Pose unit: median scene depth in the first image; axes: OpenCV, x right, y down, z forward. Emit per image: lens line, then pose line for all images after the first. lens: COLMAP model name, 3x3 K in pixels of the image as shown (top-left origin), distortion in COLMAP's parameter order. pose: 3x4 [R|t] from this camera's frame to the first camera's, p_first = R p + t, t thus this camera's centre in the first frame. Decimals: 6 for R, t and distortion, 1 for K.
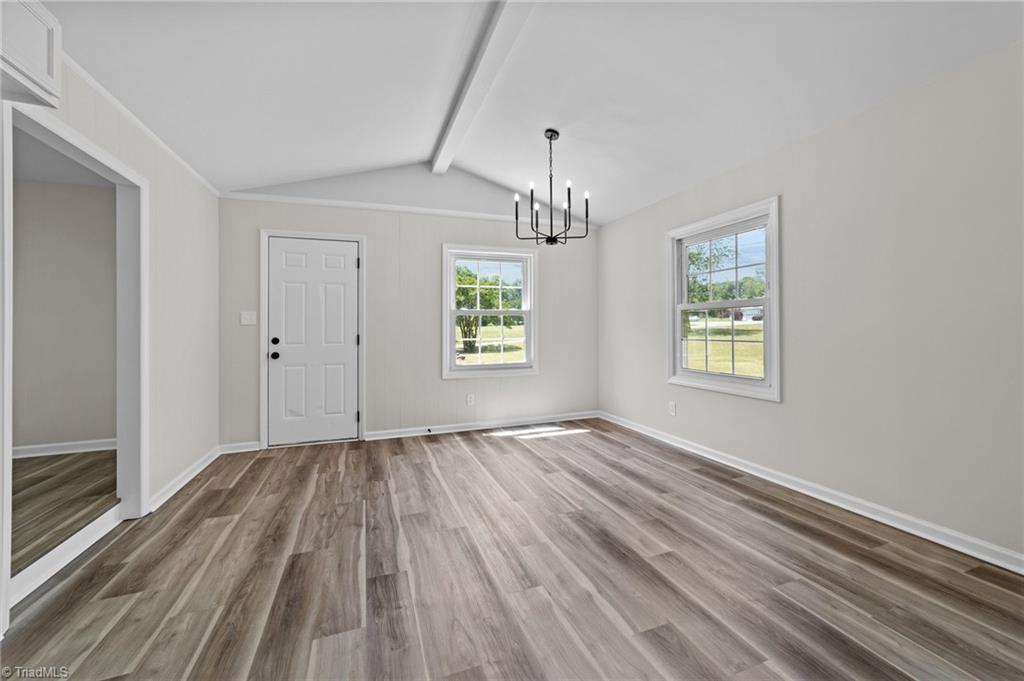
lens RADIAL K [[402.3, 0, 509.8], [0, 402.3, 326.2], [0, 0, 1]] dist [-0.003345, -0.000249]
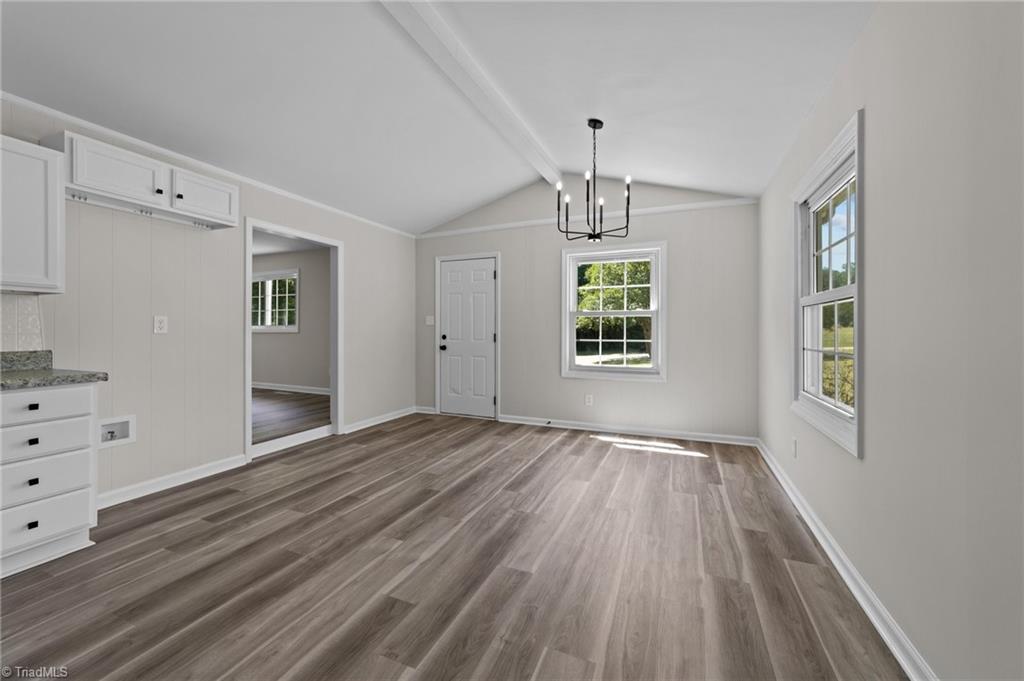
lens RADIAL K [[398.7, 0, 509.3], [0, 398.7, 330.5], [0, 0, 1]] dist [-0.019482, 0.009803]
pose [[0.725606, 0.012619, -0.687994, 0.674022], [-0.005106, 0.999903, 0.012954, -0.005768], [0.688091, -0.005887, 0.725600, 0.211060]]
